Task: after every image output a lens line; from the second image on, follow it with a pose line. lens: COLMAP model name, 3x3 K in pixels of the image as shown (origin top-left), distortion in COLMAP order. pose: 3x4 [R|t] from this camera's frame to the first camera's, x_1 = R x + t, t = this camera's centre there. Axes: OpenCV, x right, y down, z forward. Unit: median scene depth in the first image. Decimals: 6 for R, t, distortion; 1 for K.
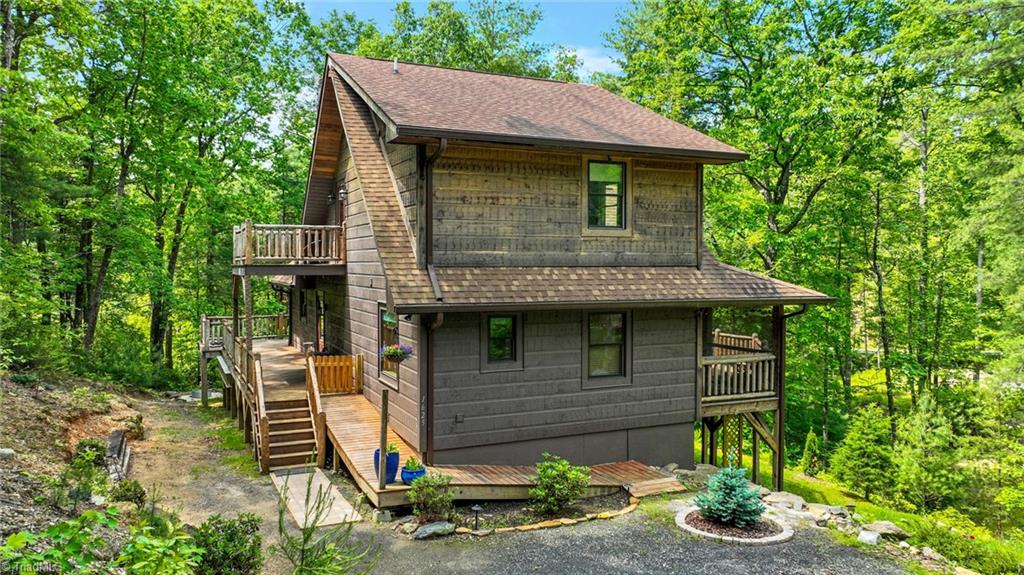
lens RADIAL K [[758.2, 0, 514.4], [0, 758.2, 292.6], [0, 0, 1]] dist [-0.033780, 0.005556]
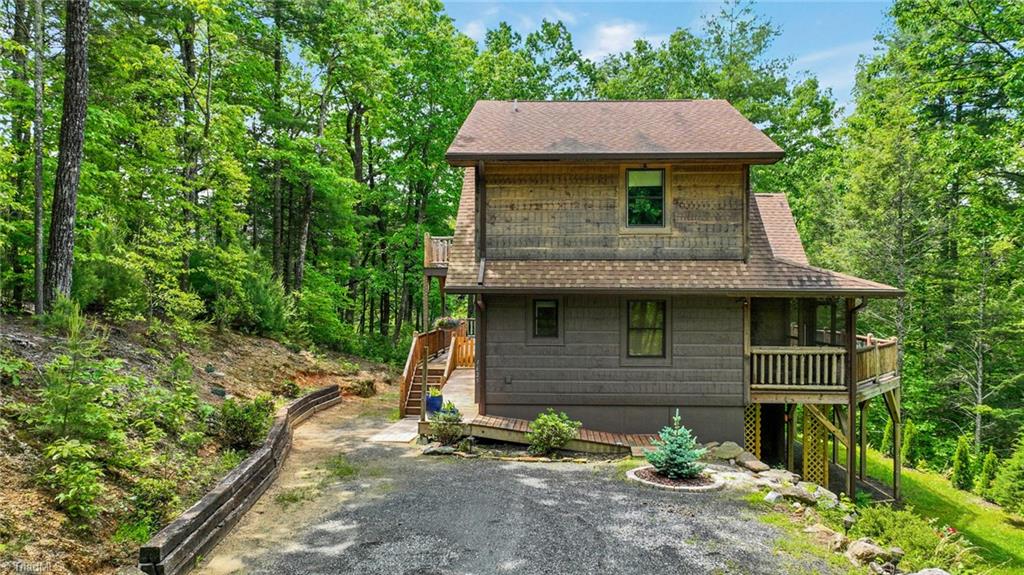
lens RADIAL K [[758.2, 0, 508.4], [0, 758.2, 295.8], [0, 0, 1]] dist [-0.033780, 0.005556]
pose [[0.879245, 0.004018, -0.476353, 0.494568], [-0.021493, 0.999281, -0.031242, 0.061118], [0.475885, 0.037708, 0.878699, -0.104392]]
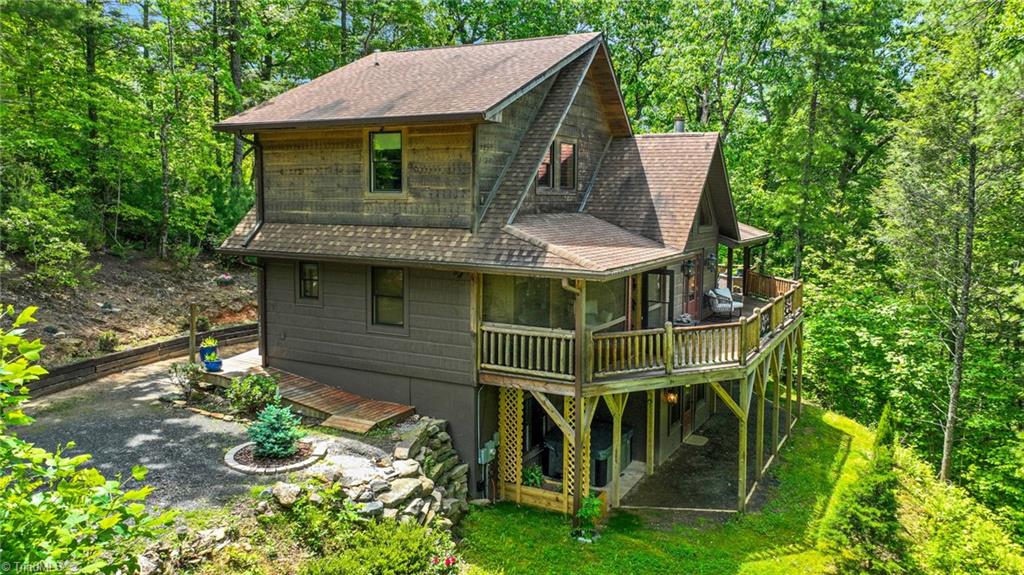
lens RADIAL K [[758.2, 0, 519.2], [0, 758.2, 255.6], [0, 0, 1]] dist [-0.033780, 0.005556]
pose [[0.619413, 0.063398, -0.782501, 1.137977], [-0.044409, 0.997968, 0.045702, -0.051744], [0.783808, 0.006442, 0.620970, 0.471647]]
